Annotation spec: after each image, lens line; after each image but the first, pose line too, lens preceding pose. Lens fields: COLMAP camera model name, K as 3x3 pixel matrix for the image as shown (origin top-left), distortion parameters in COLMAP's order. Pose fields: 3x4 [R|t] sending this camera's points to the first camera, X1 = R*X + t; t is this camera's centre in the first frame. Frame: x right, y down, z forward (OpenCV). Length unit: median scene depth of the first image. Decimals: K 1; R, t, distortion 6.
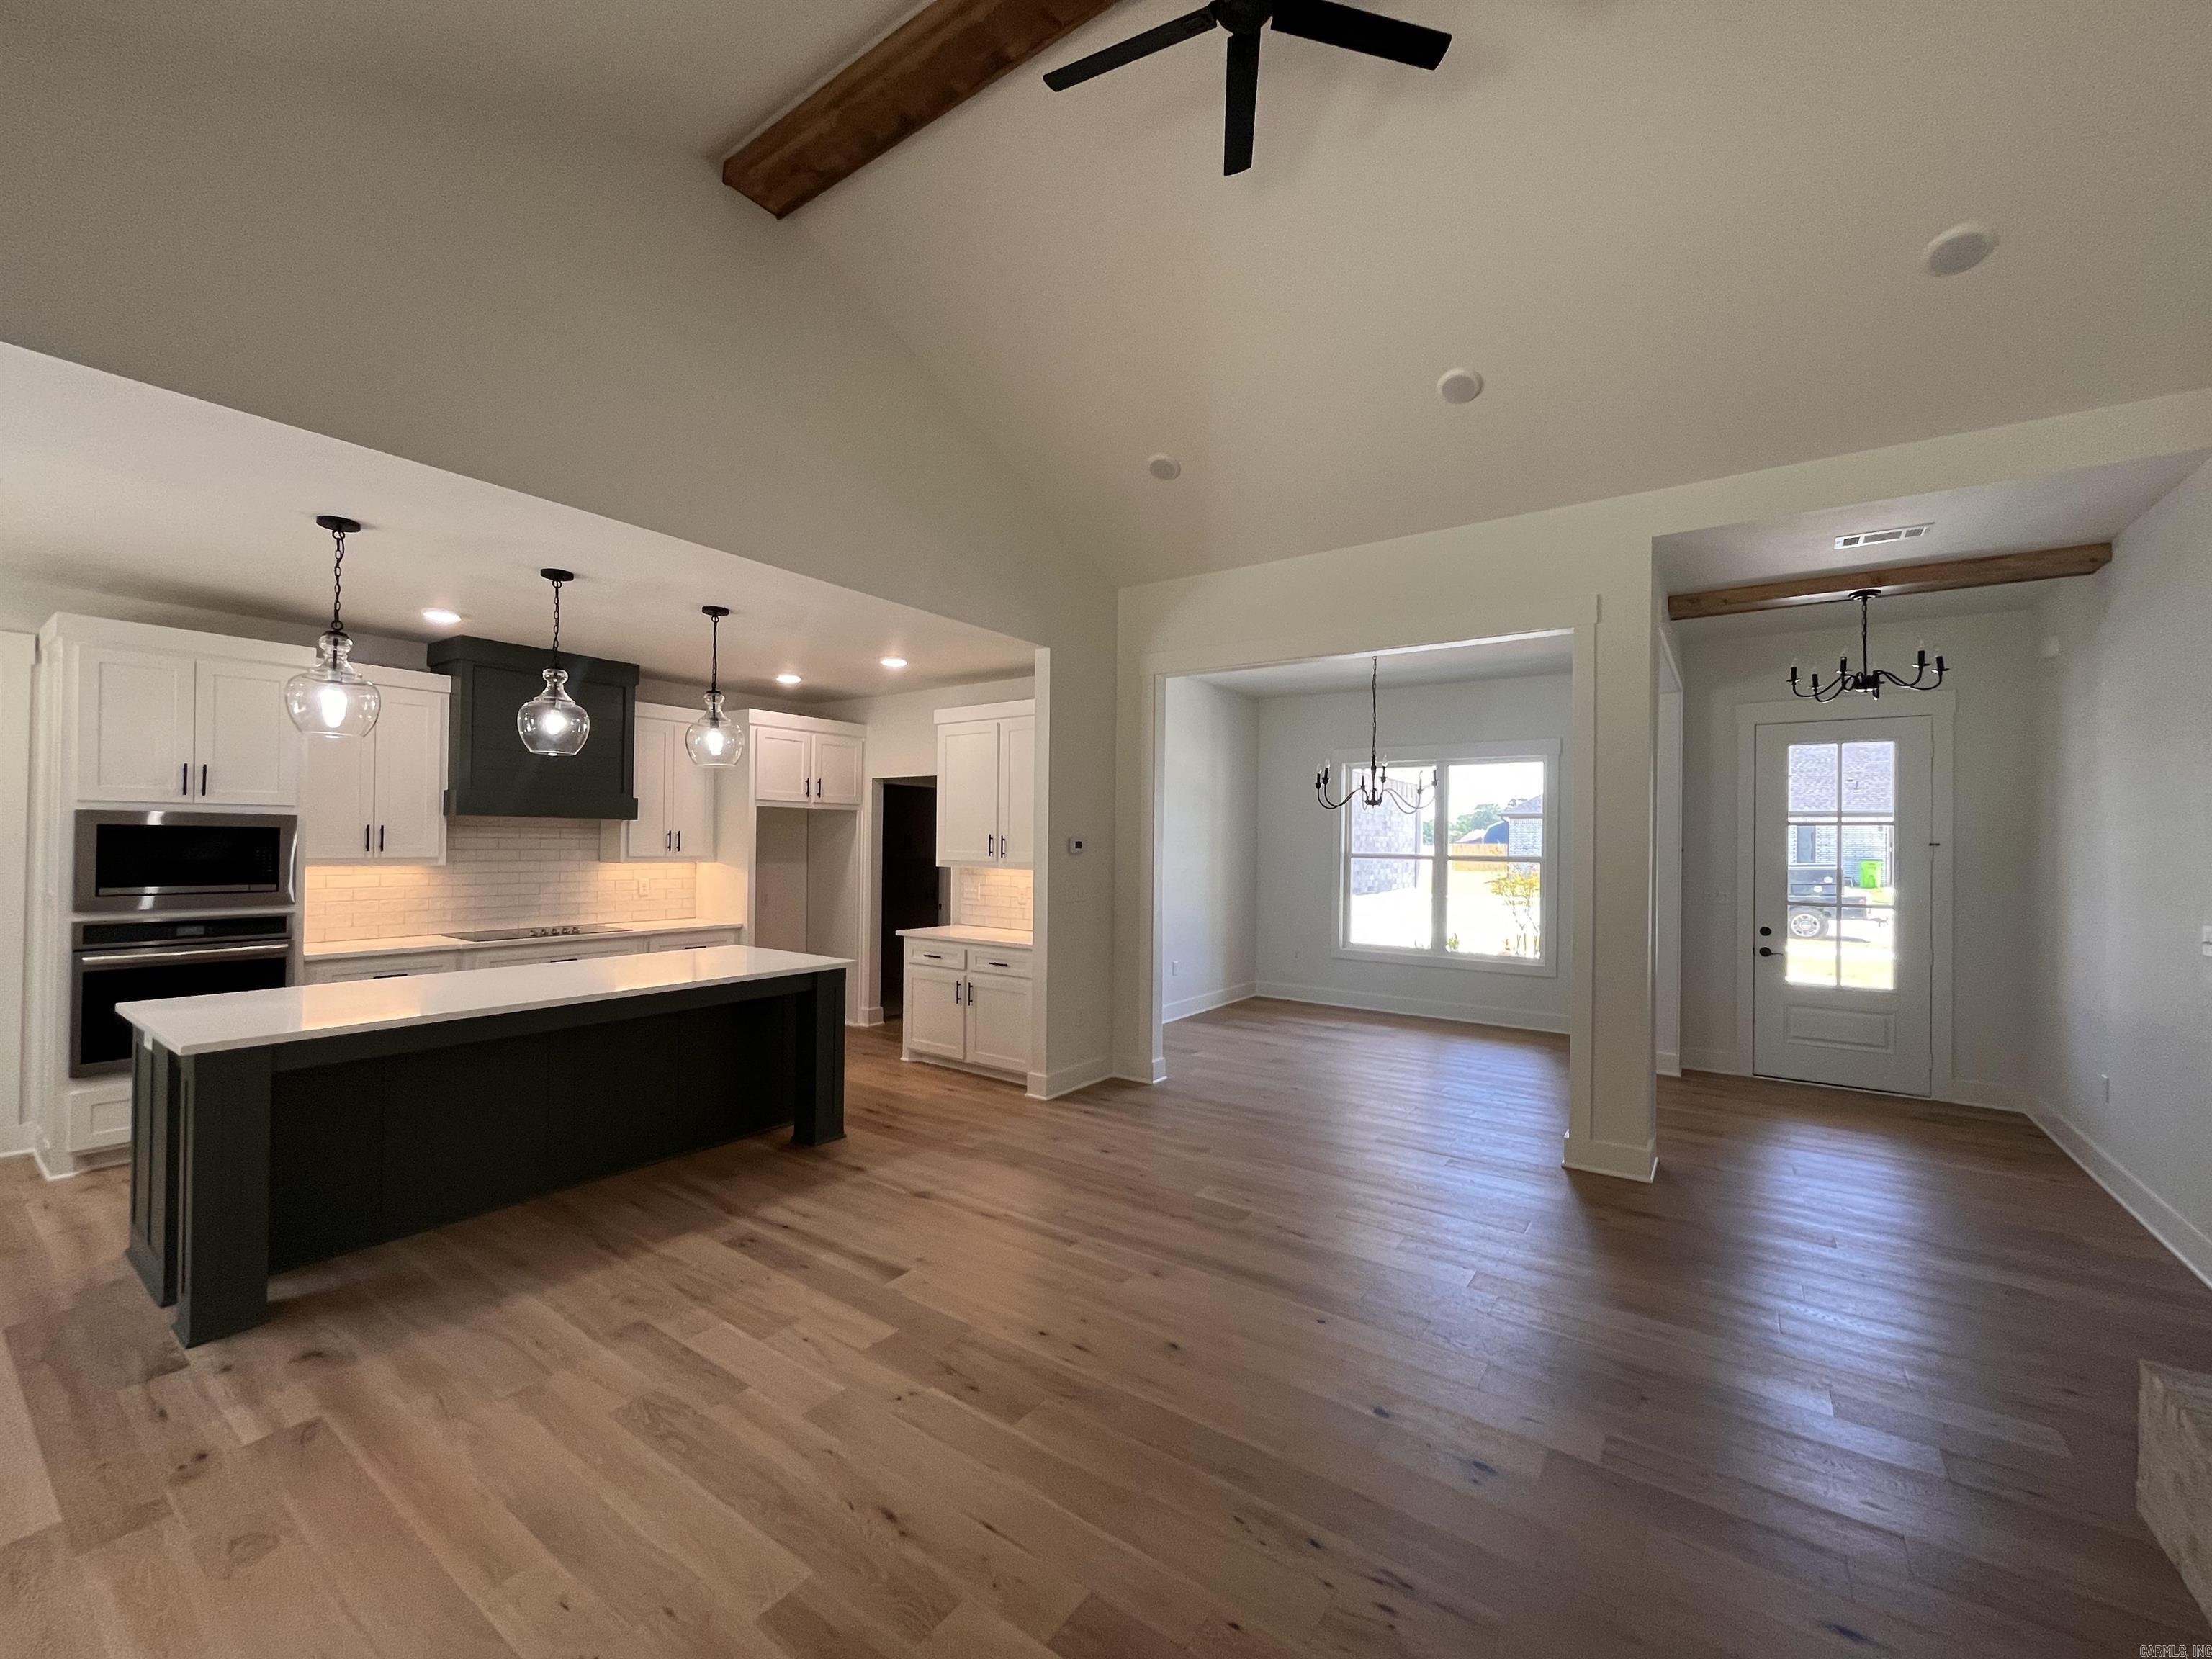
lens RADIAL K [[894.9, 0, 1103.2], [0, 894.9, 836.7], [0, 0, 1]] dist [-0.002483, -0.000195]
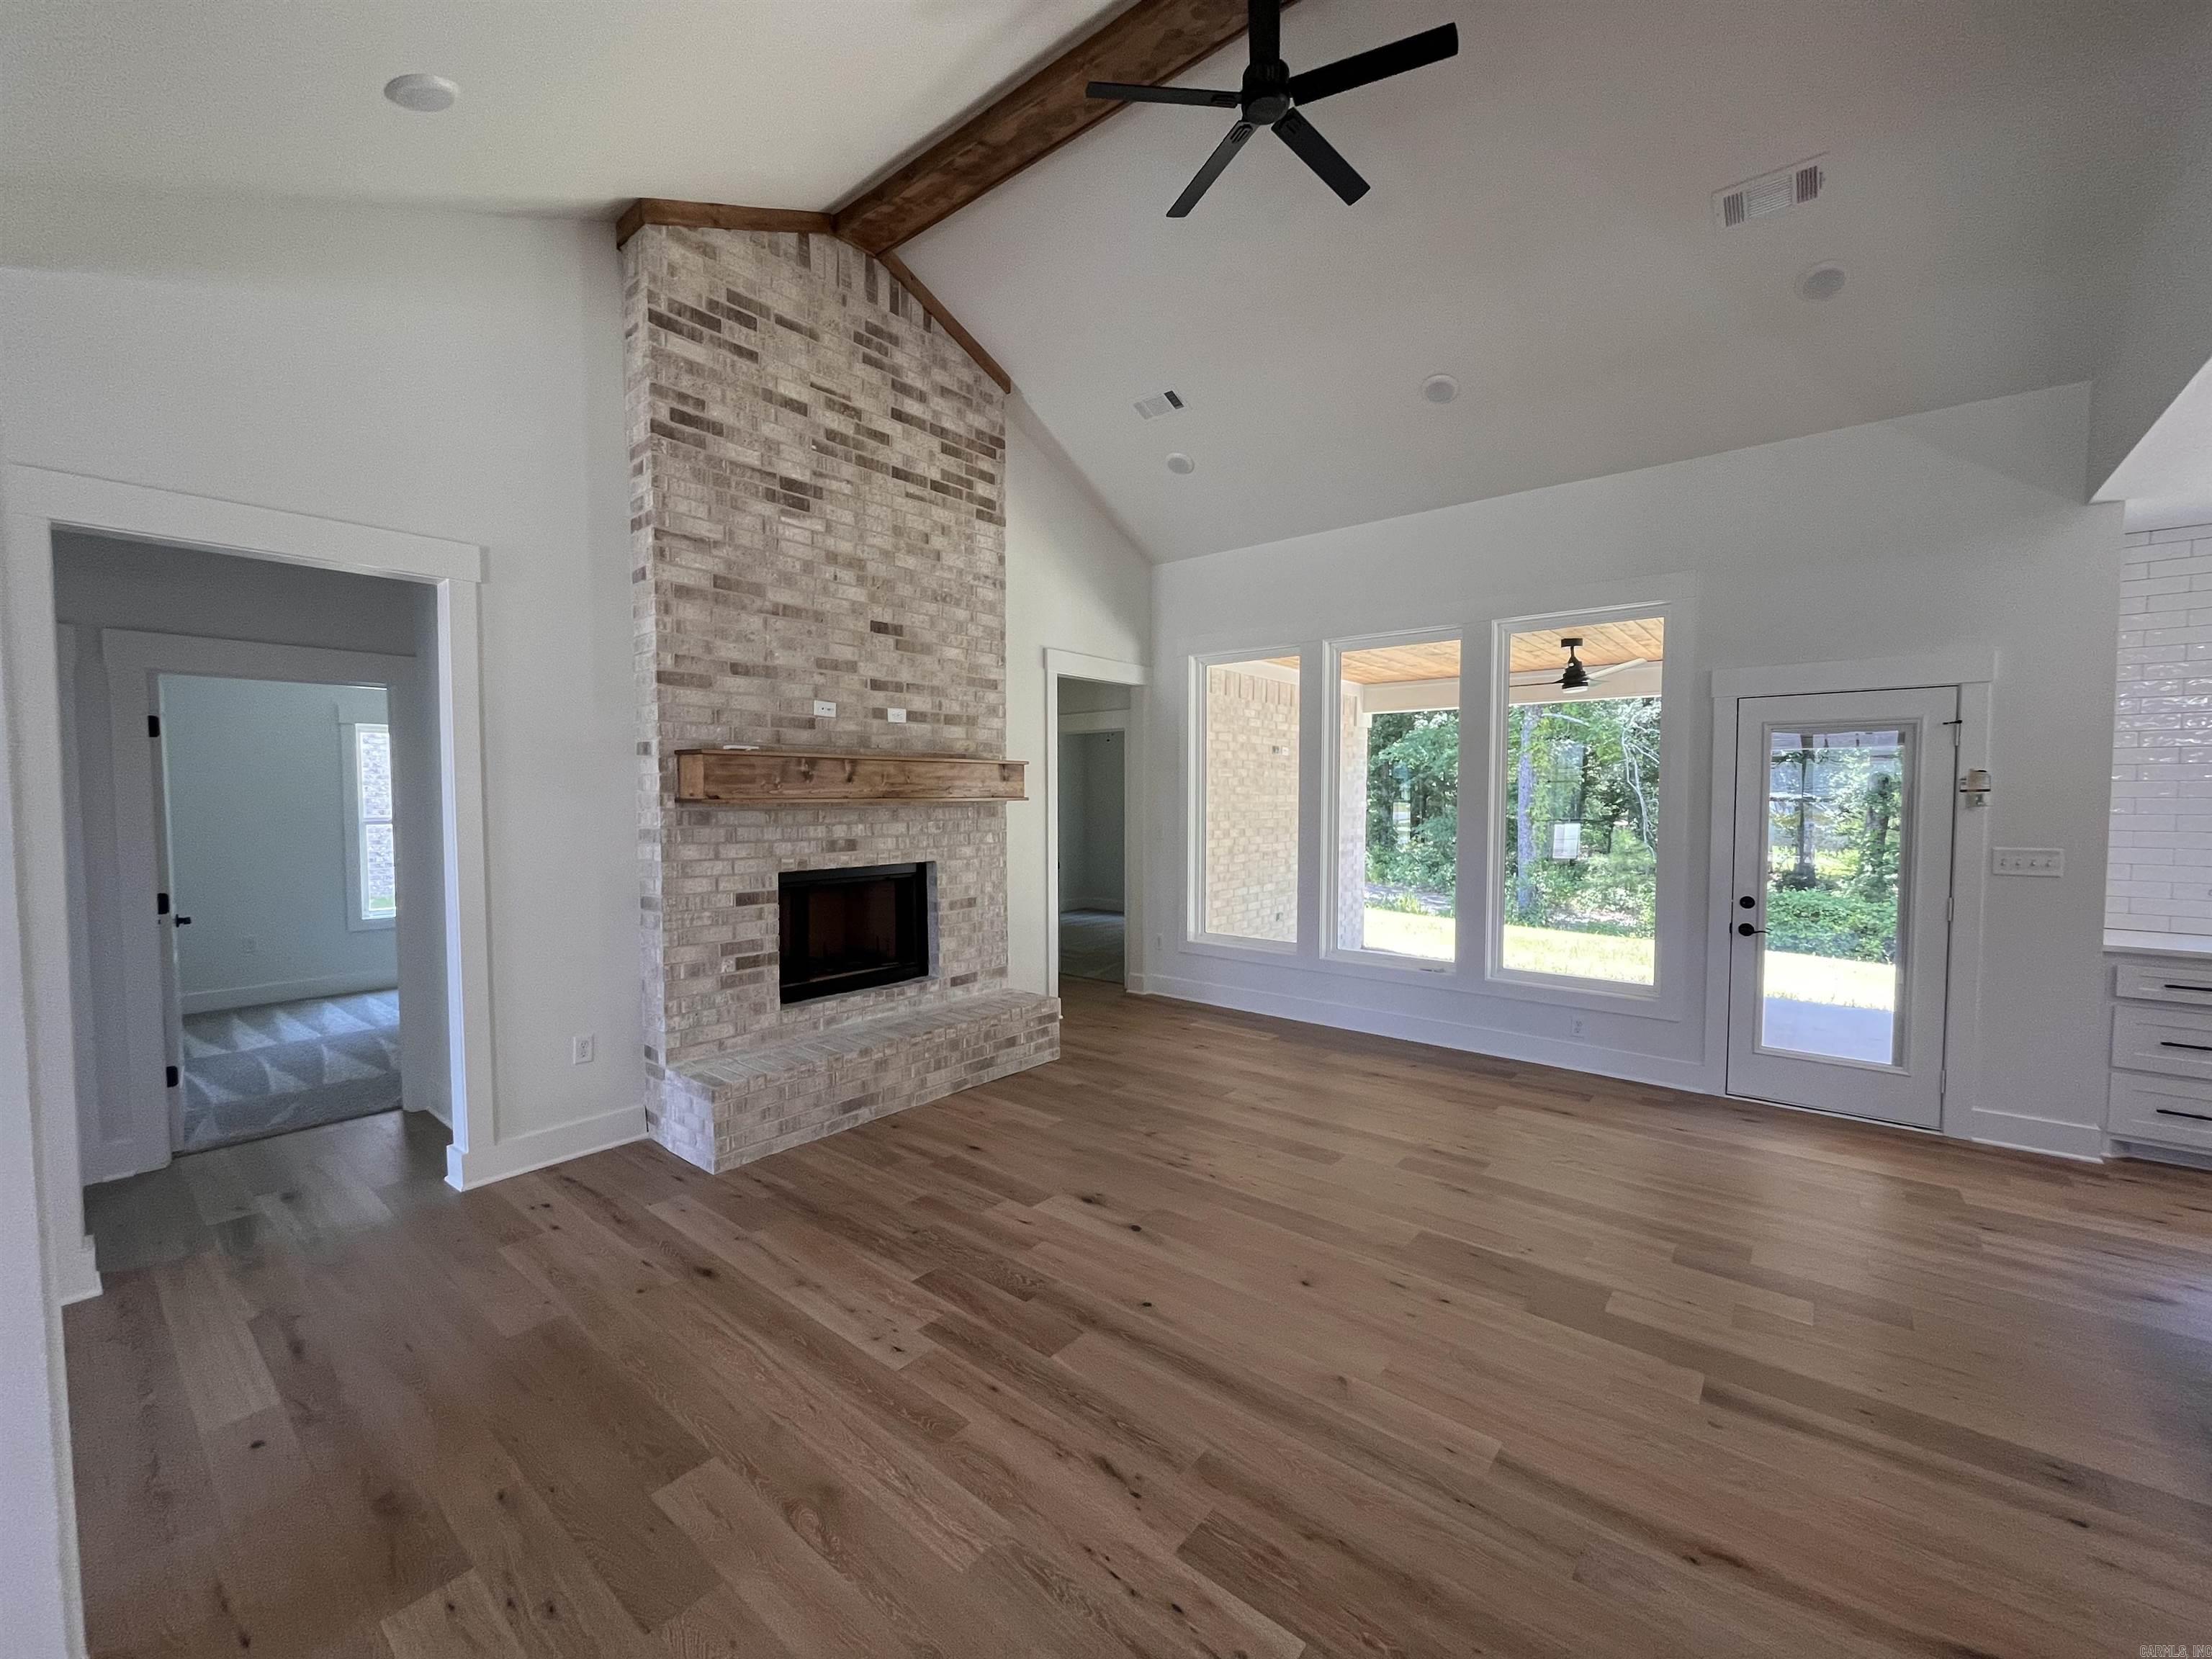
lens RADIAL K [[894.5, 0, 1104.3], [0, 894.5, 836.2], [0, 0, 1]] dist [-0.005074, 0.000285]
pose [[-0.997248, -0.018030, 0.071907, 0.150644], [-0.014916, 0.998937, 0.043618, 0.013885], [-0.072617, 0.042426, -0.996457, 1.238592]]
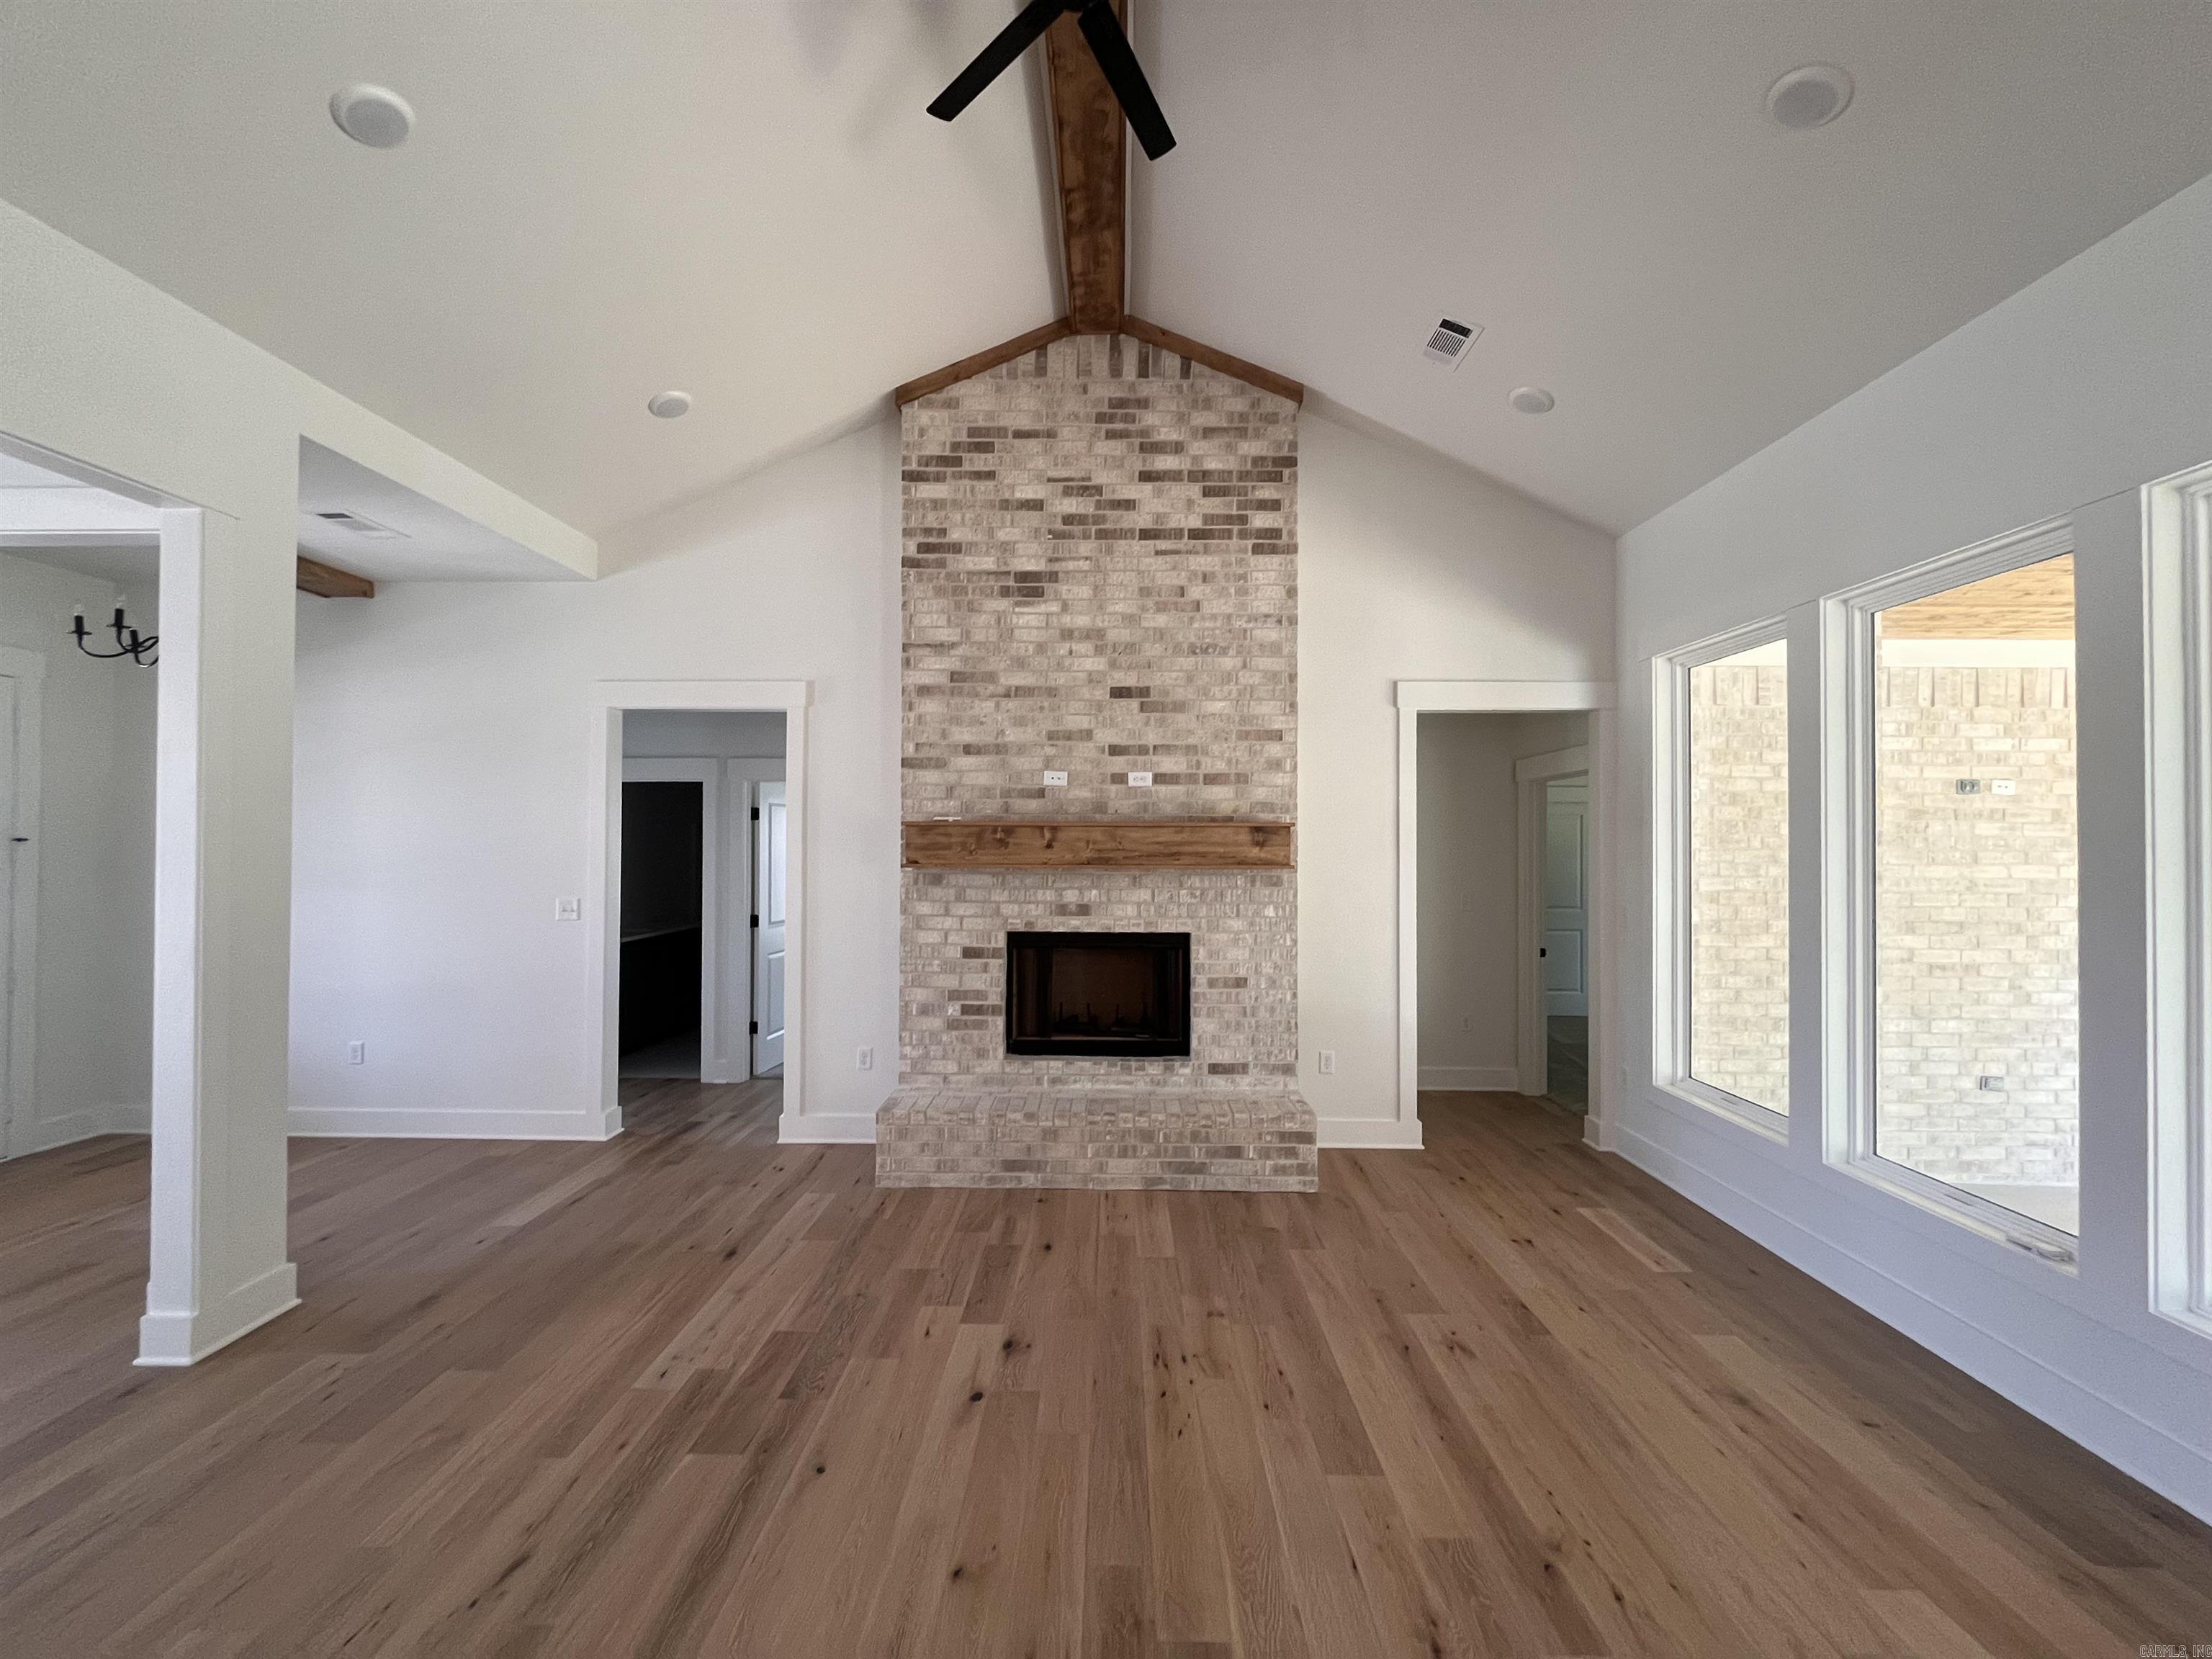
lens RADIAL K [[894.9, 0, 1103.2], [0, 894.9, 836.7], [0, 0, 1]] dist [-0.002483, -0.000195]
pose [[-0.565487, -0.009061, 0.824707, -0.351010], [-0.017340, 0.999849, -0.000904, -0.011118], [-0.824575, -0.014812, -0.565559, 0.813212]]
